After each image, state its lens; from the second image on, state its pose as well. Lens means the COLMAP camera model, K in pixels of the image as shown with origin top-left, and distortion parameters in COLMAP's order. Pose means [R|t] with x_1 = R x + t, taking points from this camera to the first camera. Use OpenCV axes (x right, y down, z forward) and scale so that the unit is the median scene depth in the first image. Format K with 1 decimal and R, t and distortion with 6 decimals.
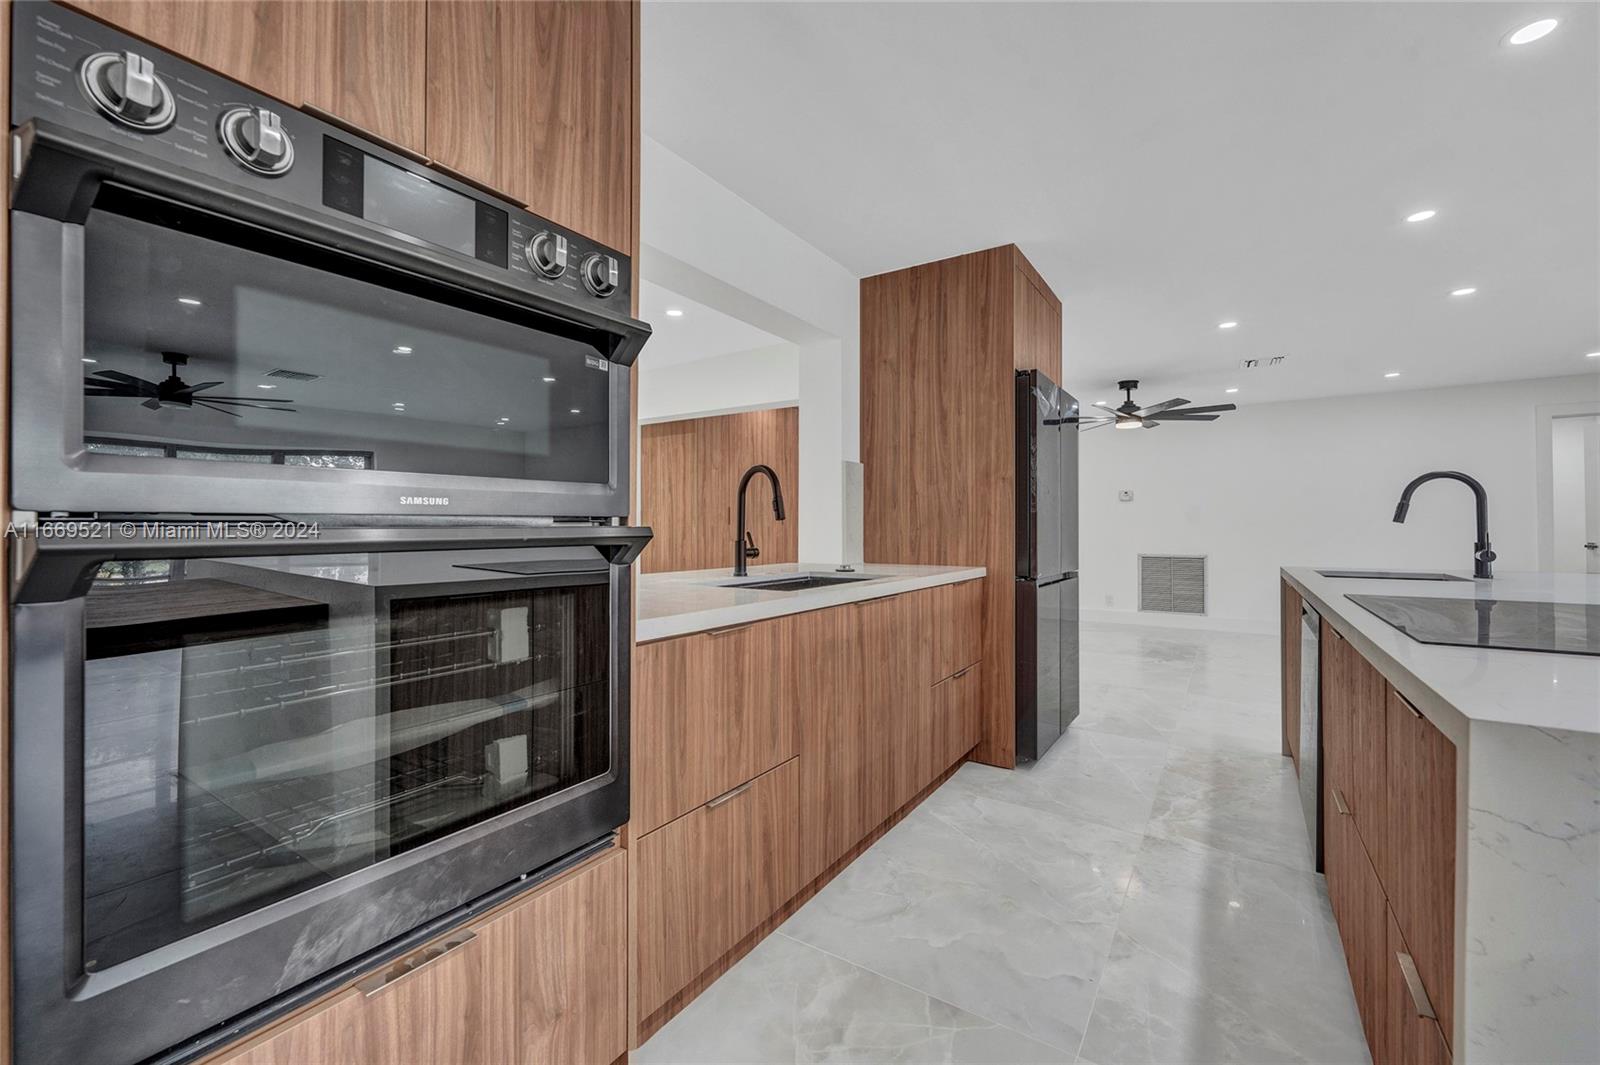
lens RADIAL K [[655.8, 0, 794.2], [0, 655.8, 523.7], [0, 0, 1]] dist [-0.001822, -0.000263]
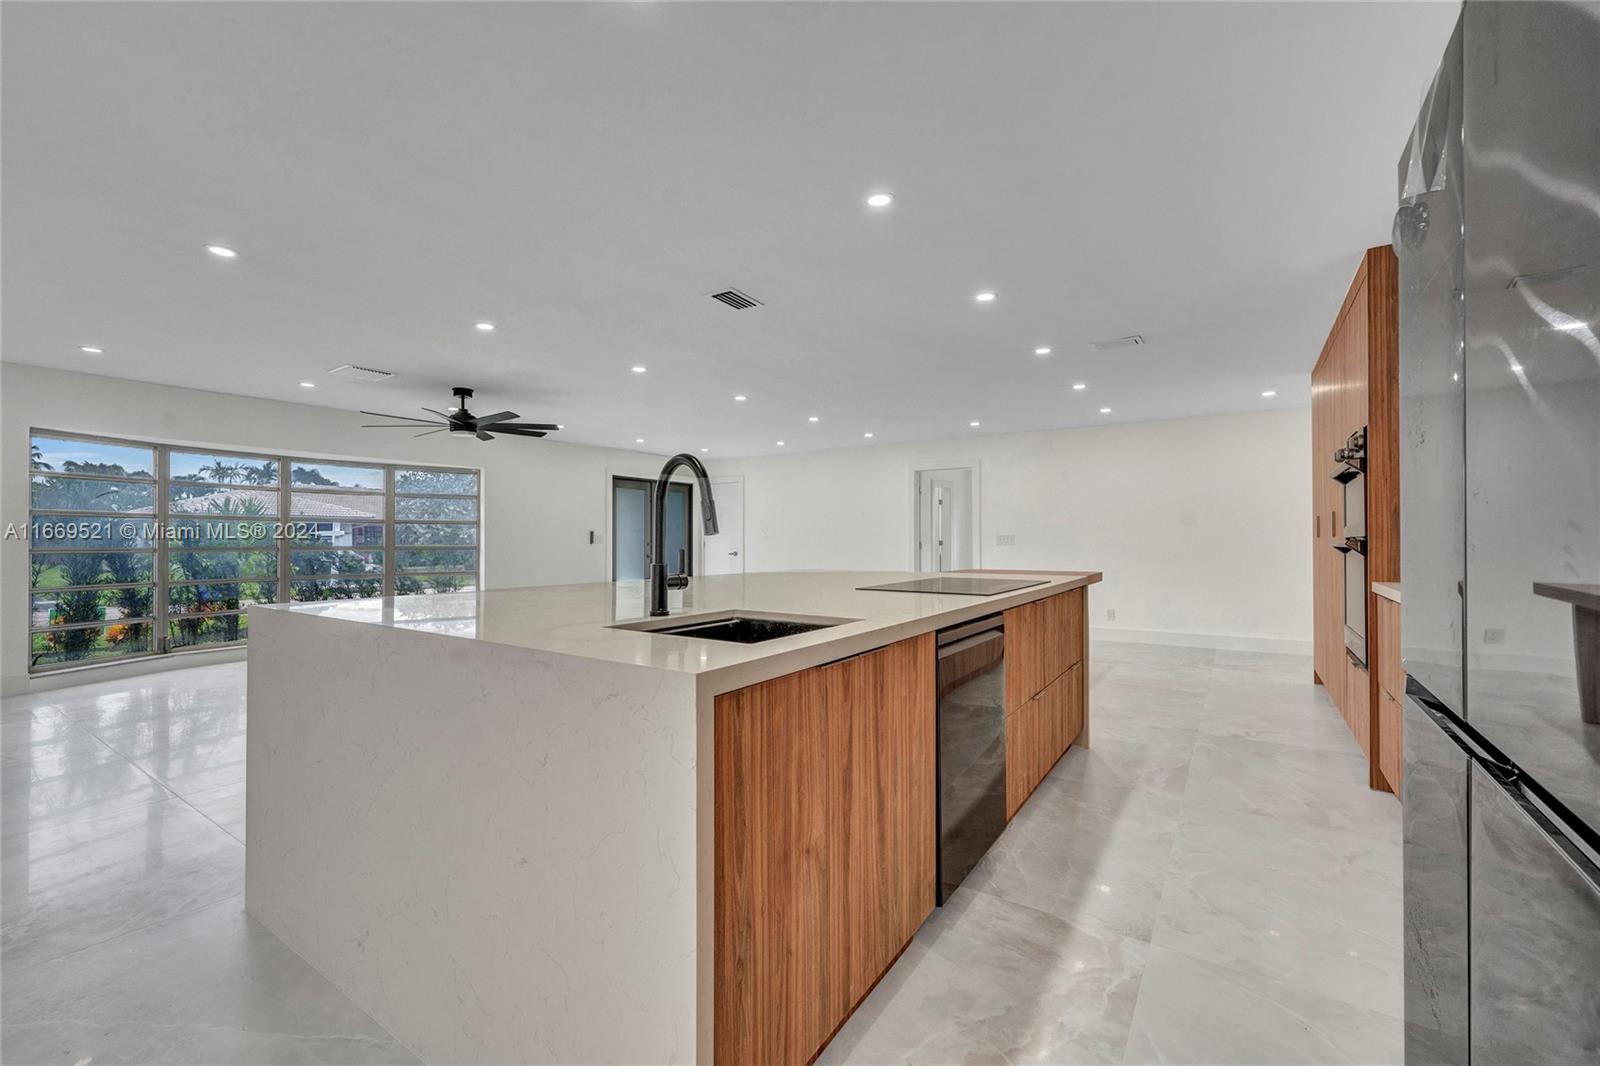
lens RADIAL K [[669.9, 0, 799.8], [0, 669.9, 535.9], [0, 0, 1]] dist [-0.002031, 0.000074]
pose [[-0.999984, 0.000678, -0.005534, 0.736705], [0.000722, 0.999968, -0.007932, 0.002548], [0.005528, -0.007936, -0.999953, 1.388008]]
